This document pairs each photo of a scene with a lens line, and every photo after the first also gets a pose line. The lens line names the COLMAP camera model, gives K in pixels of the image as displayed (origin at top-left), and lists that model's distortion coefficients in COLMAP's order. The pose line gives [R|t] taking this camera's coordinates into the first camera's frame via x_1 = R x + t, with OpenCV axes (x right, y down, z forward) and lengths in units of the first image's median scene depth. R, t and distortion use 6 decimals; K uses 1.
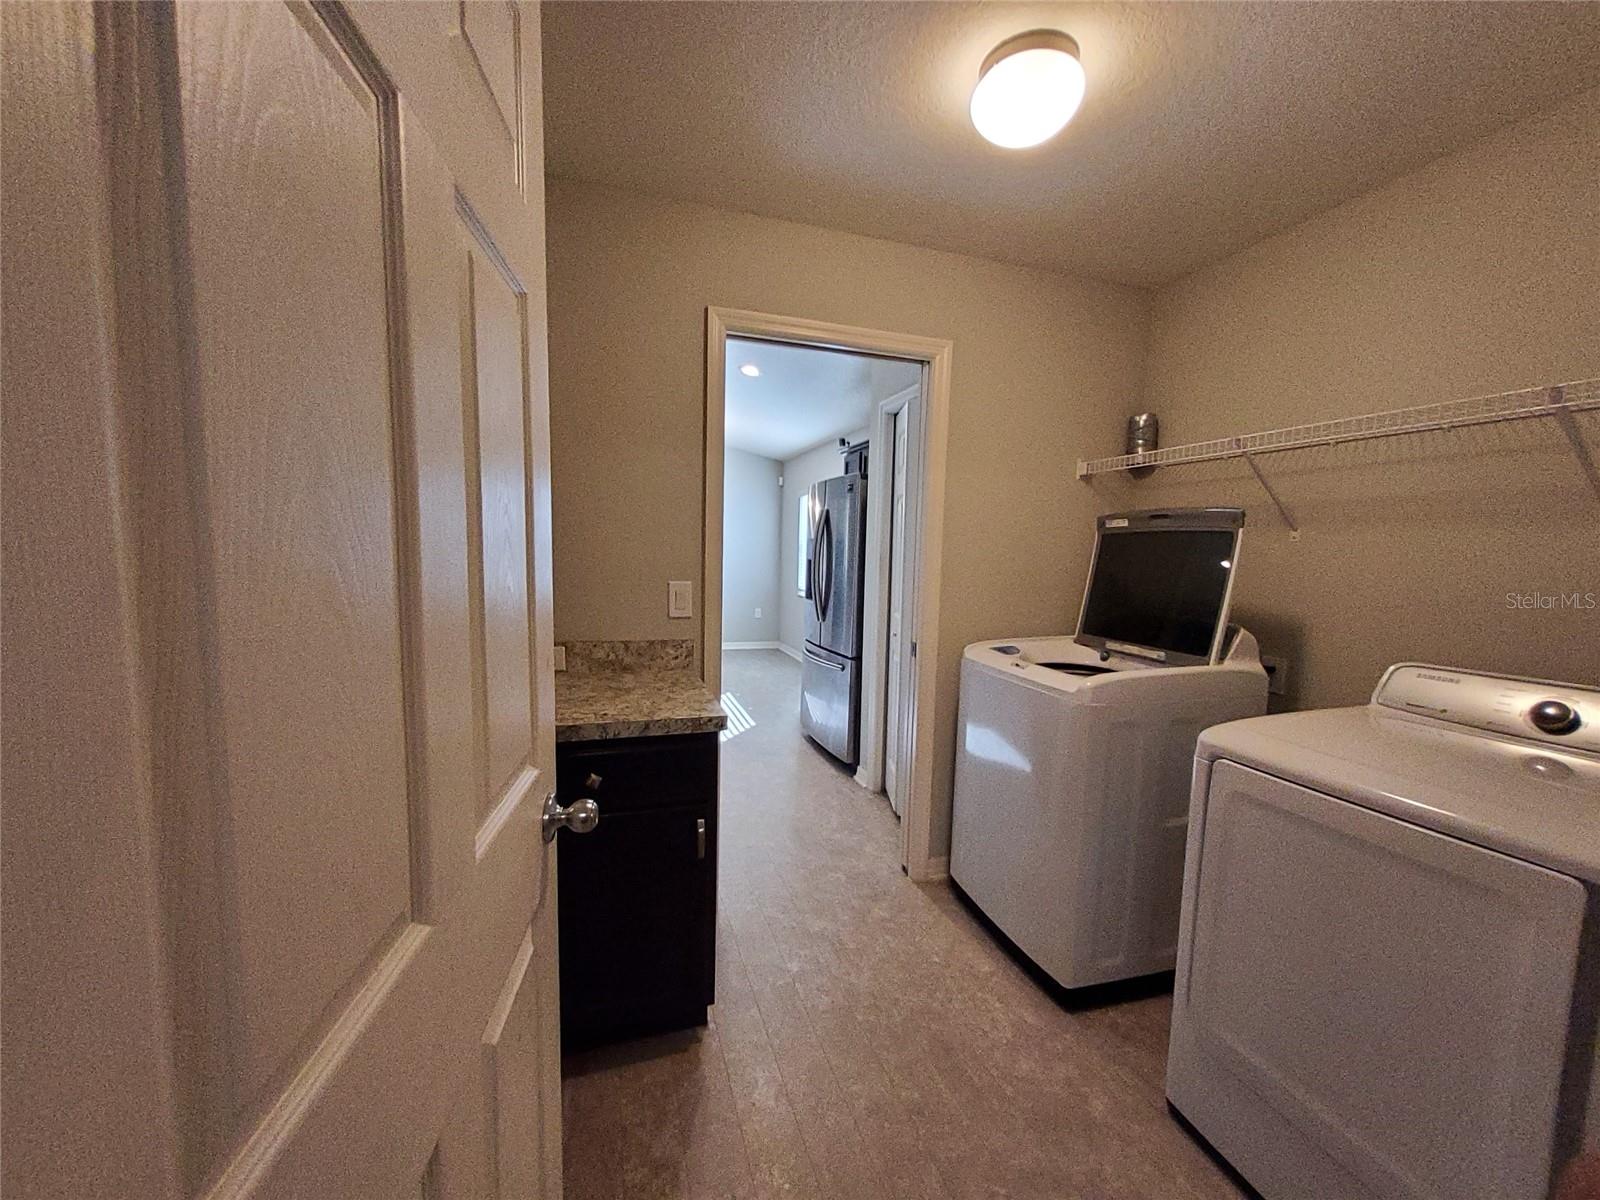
lens RADIAL K [[628.8, 0, 807.7], [0, 628.8, 611.1], [0, 0, 1]] dist [0.011363, -0.002475]
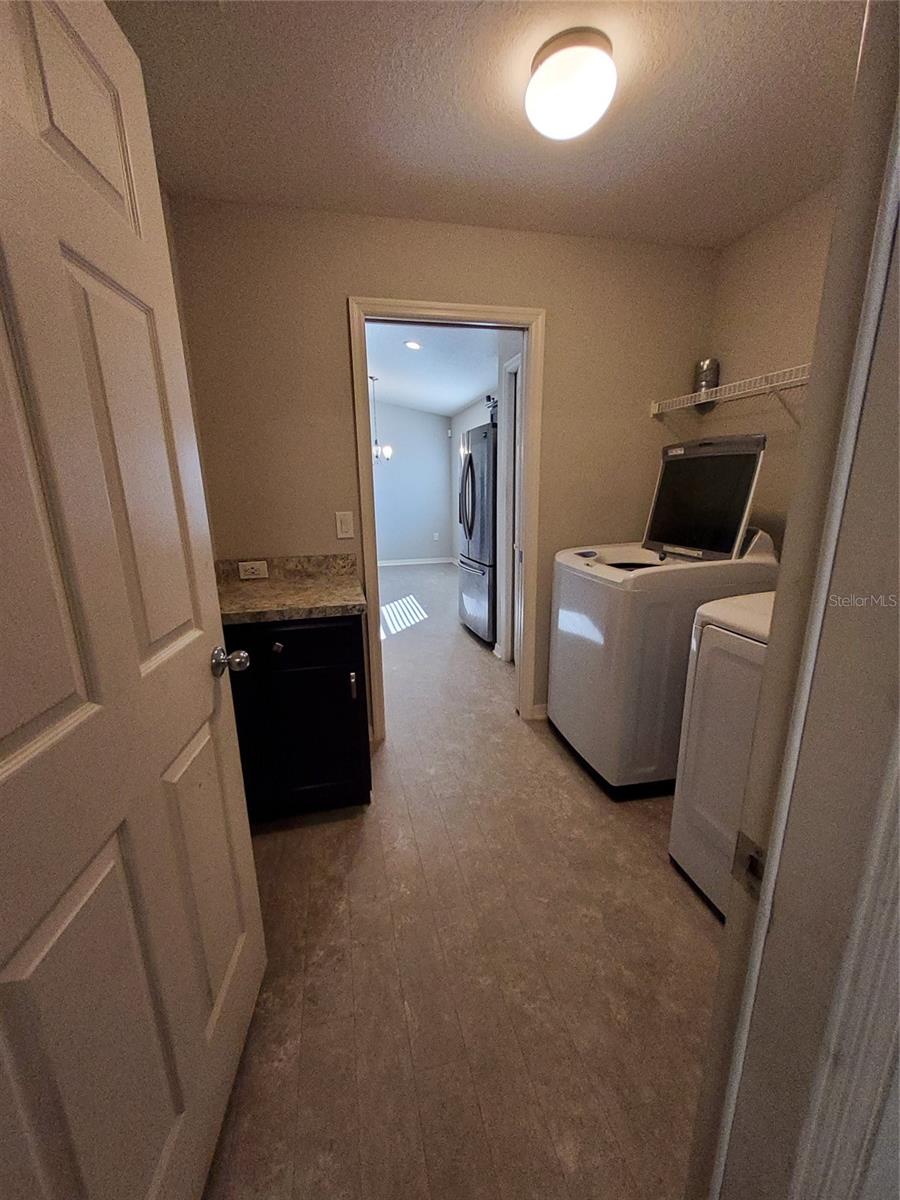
lens RADIAL K [[471.6, 0, 438.5], [0, 471.6, 602.2], [0, 0, 1]] dist [0.011363, -0.002475]
pose [[0.994669, -0.021331, -0.100891, 0.114060], [0.035256, 0.989760, 0.138323, 0.014224], [0.096907, -0.141142, 0.985235, -0.041169]]
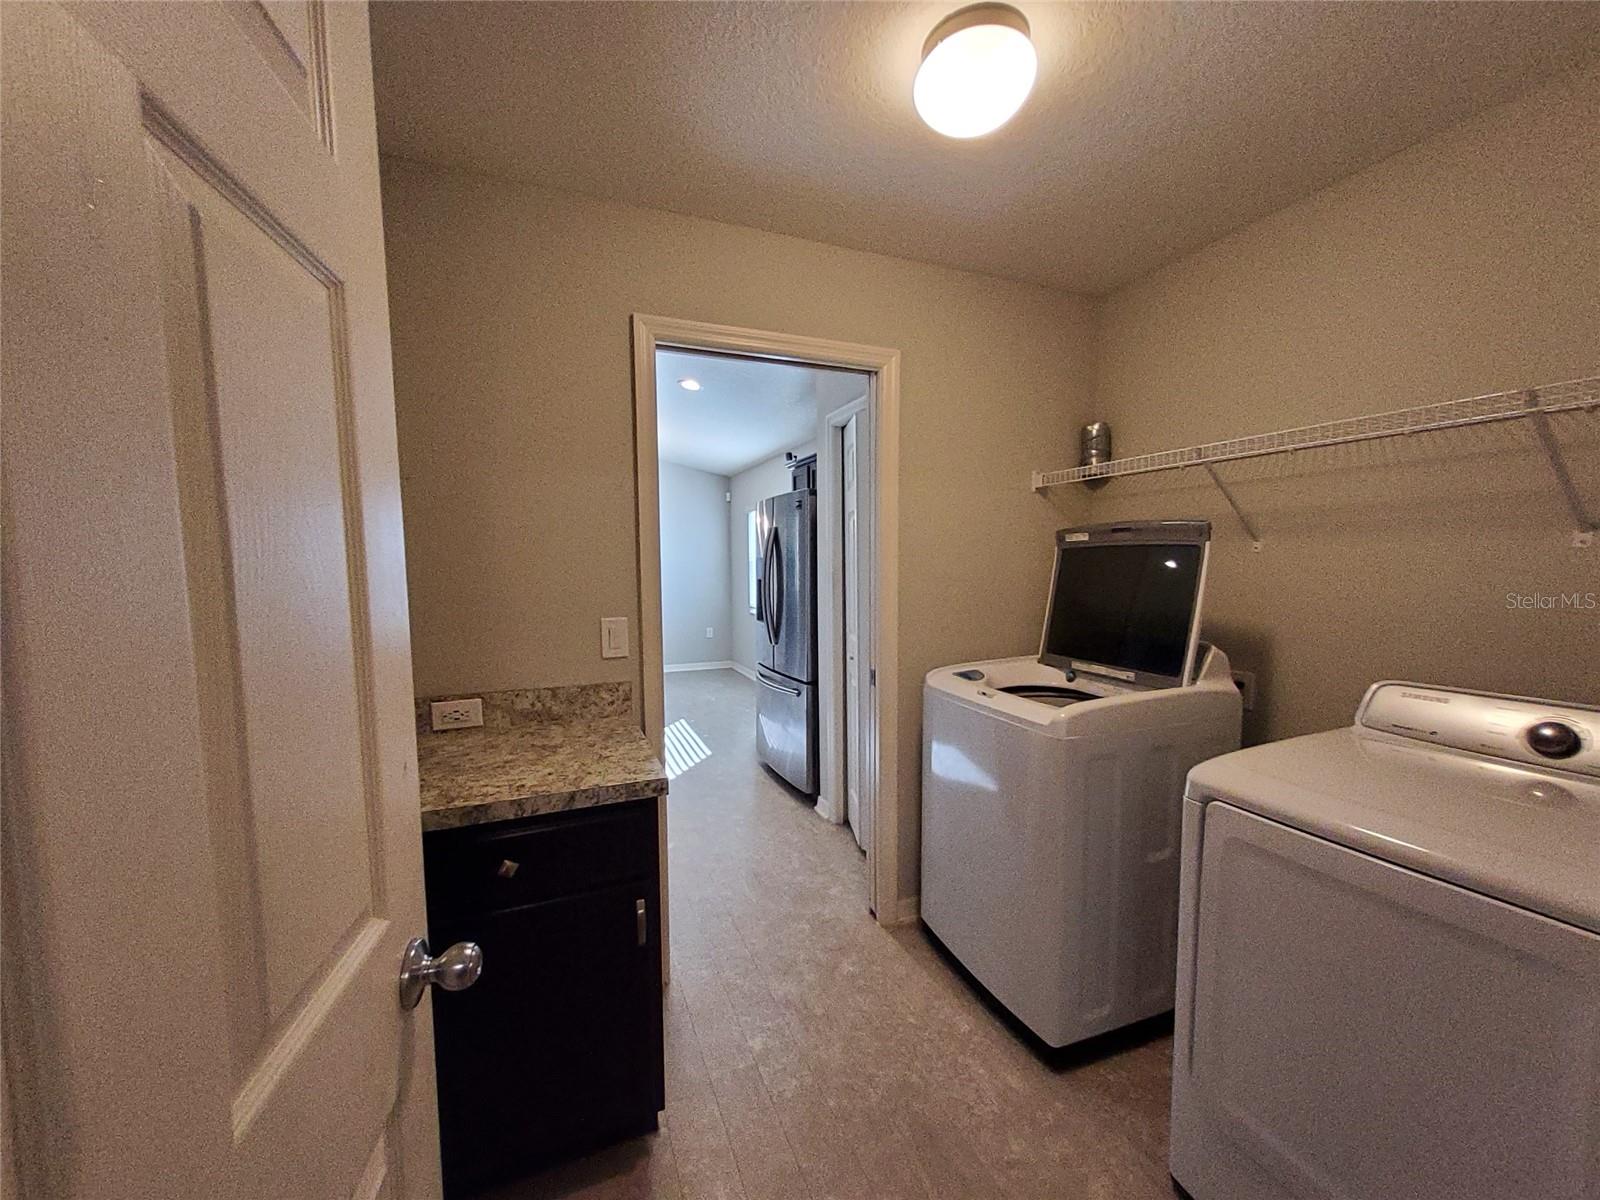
lens RADIAL K [[628.8, 0, 809.0], [0, 628.8, 611.3], [0, 0, 1]] dist [0.011363, -0.002475]
pose [[0.996392, -0.039051, 0.075350, 0.008737], [0.040406, 0.999046, -0.016547, -0.031386], [-0.074632, 0.019532, 0.997020, 0.086453]]
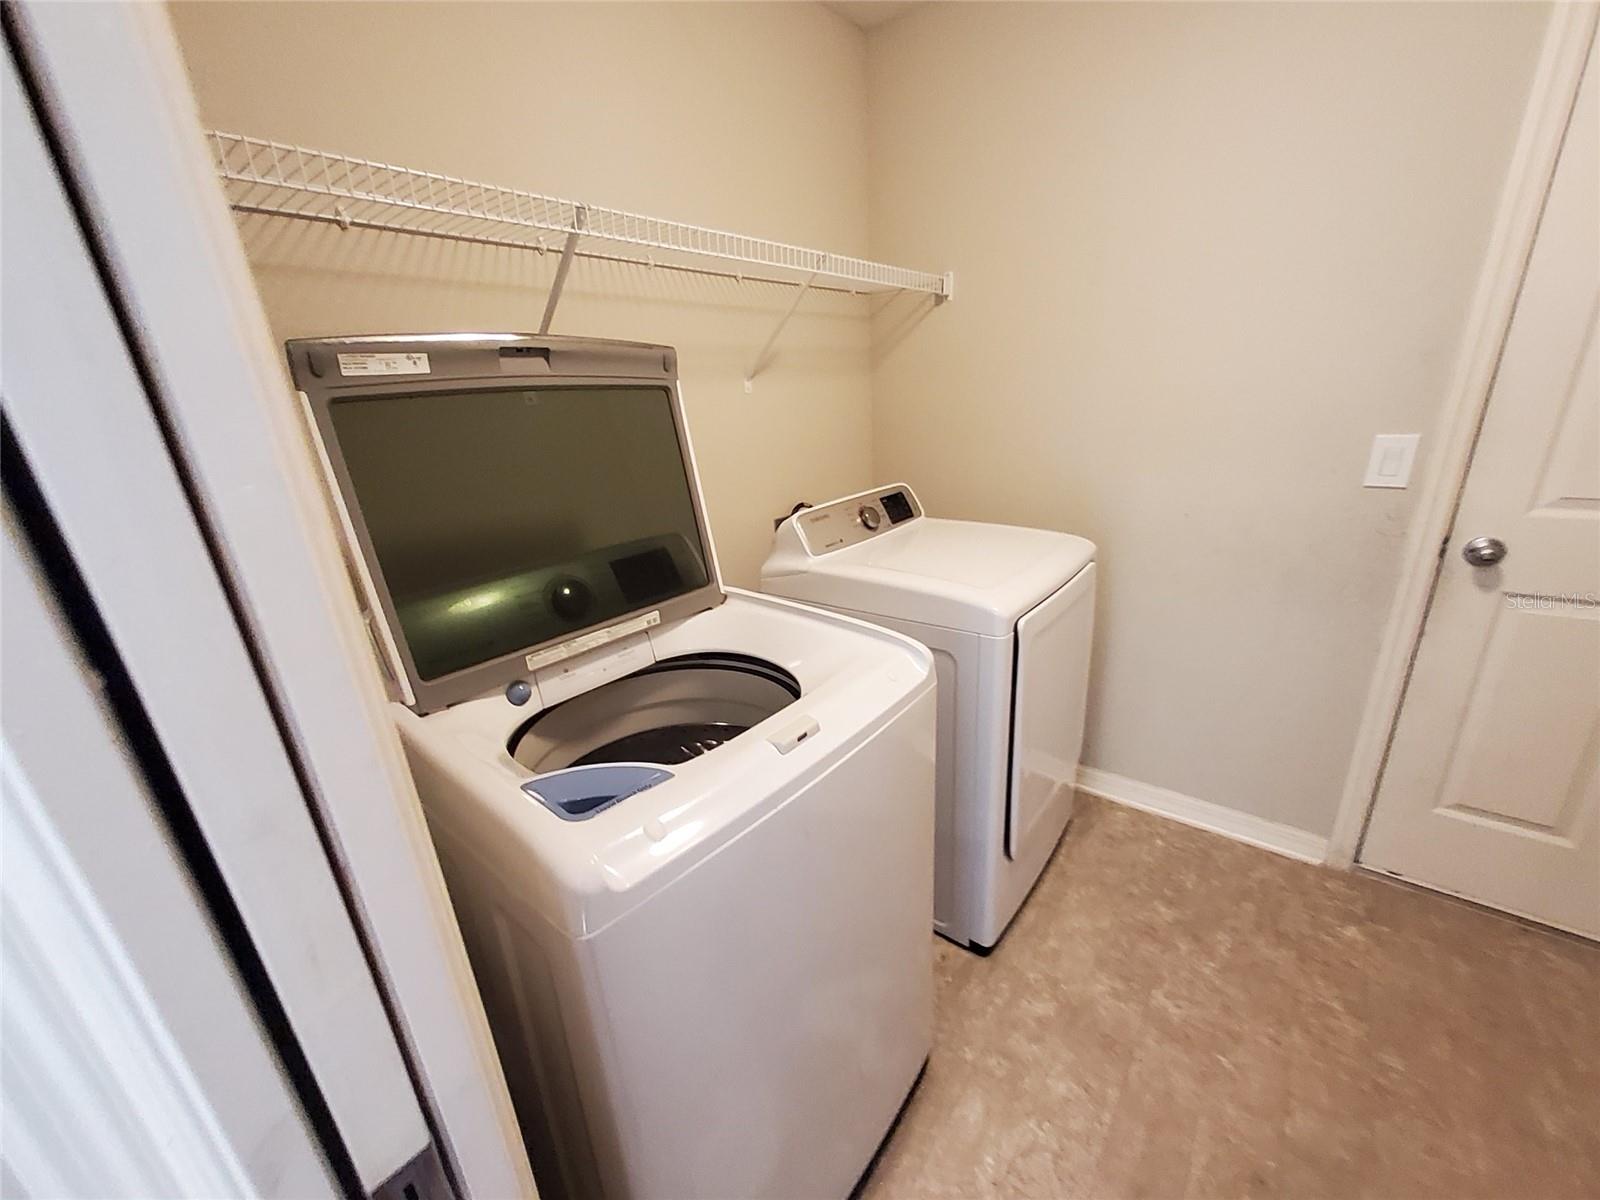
lens RADIAL K [[628.8, 0, 804.9], [0, 628.8, 613.1], [0, 0, 1]] dist [0.011363, -0.002475]
pose [[-0.550391, -0.270343, 0.789927, 0.043282], [0.129582, 0.907000, 0.400698, -0.140659], [-0.824789, 0.322901, -0.464173, 1.145951]]
